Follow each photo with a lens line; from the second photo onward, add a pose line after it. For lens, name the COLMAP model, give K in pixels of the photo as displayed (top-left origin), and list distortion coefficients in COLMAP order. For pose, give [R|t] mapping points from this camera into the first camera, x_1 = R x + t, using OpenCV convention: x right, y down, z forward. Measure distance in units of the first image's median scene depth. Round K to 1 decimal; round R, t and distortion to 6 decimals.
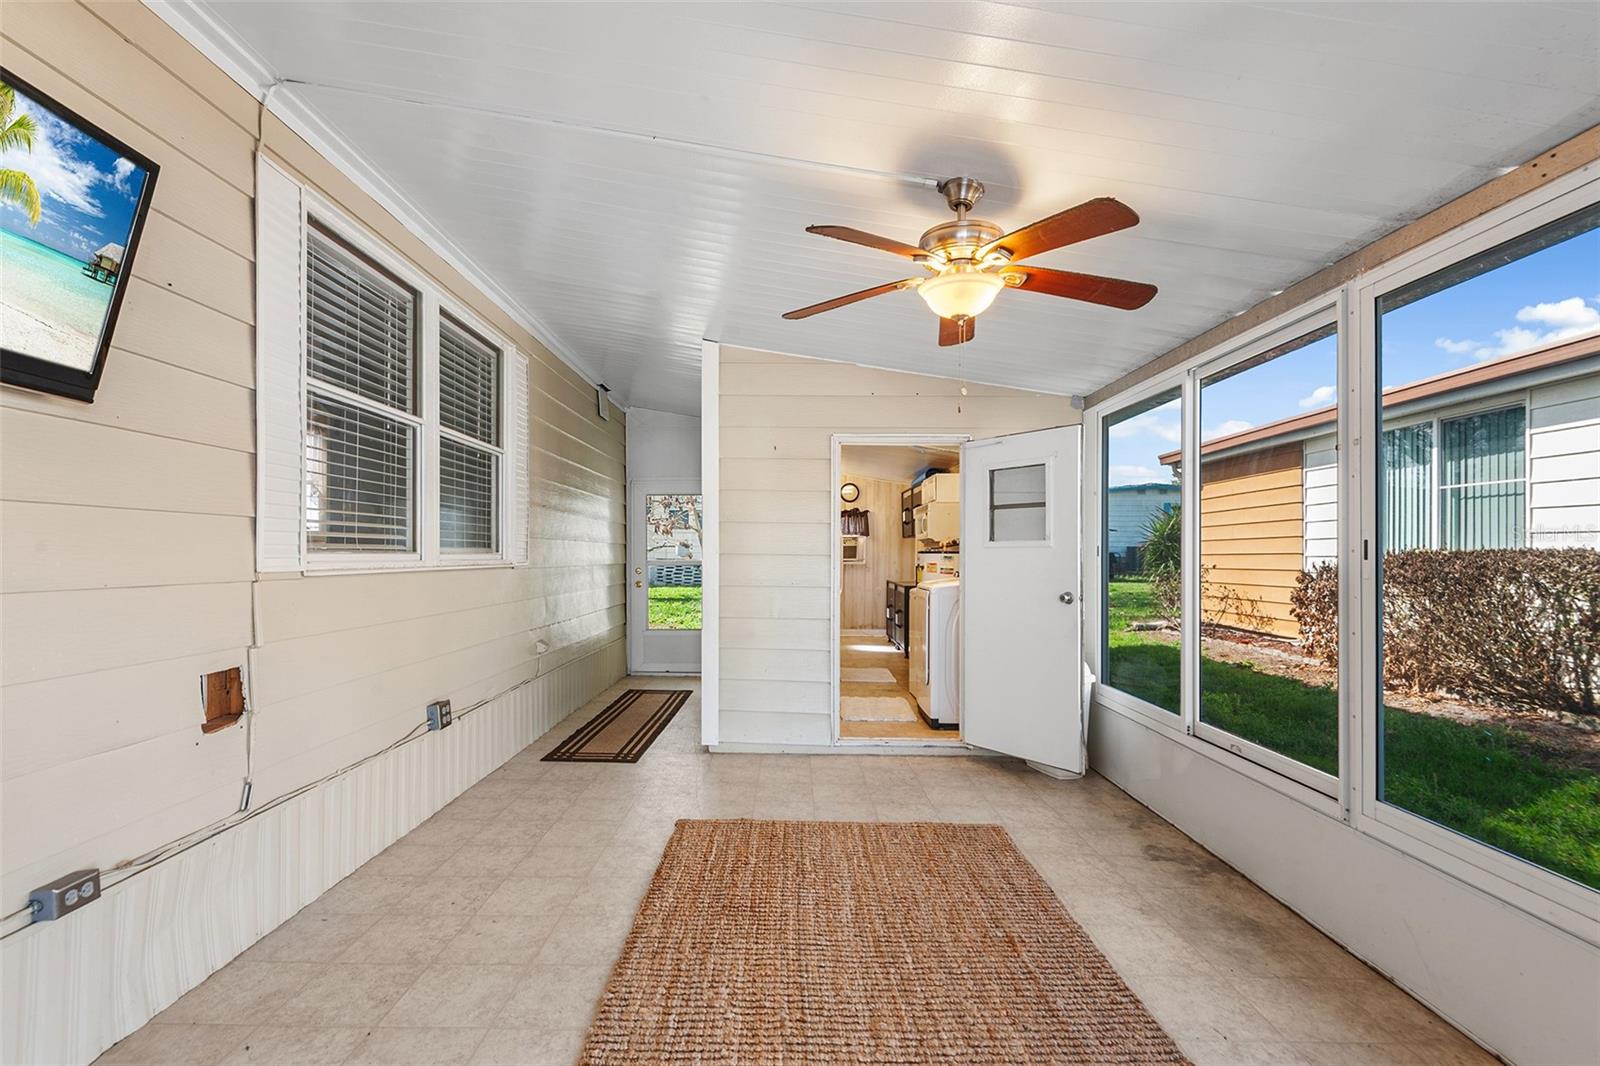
lens RADIAL K [[741.0, 0, 800.2], [0, 741.0, 549.3], [0, 0, 1]] dist [0.025227, -0.011292]
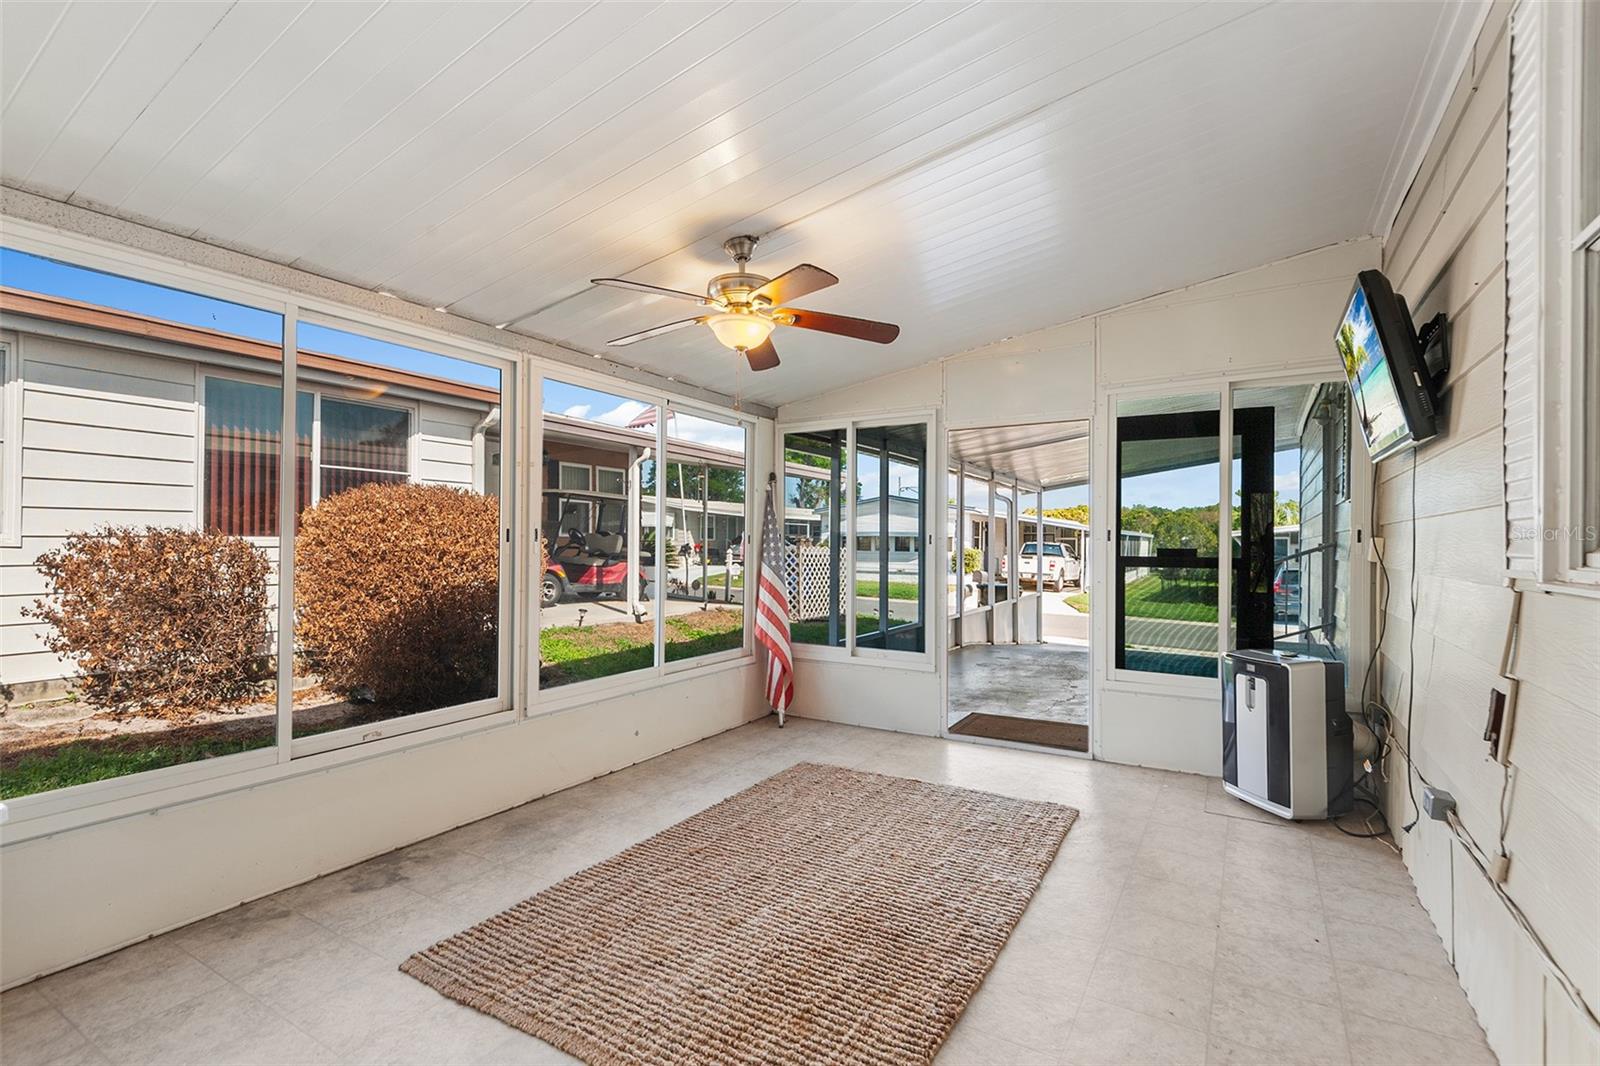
lens RADIAL K [[741.0, 0, 803.3], [0, 741.0, 538.3], [0, 0, 1]] dist [0.025227, -0.011292]
pose [[-0.857425, -0.009130, 0.514528, -0.401917], [-0.018087, 0.999760, -0.012400, 0.013668], [-0.514291, -0.019938, -0.857384, 1.586938]]
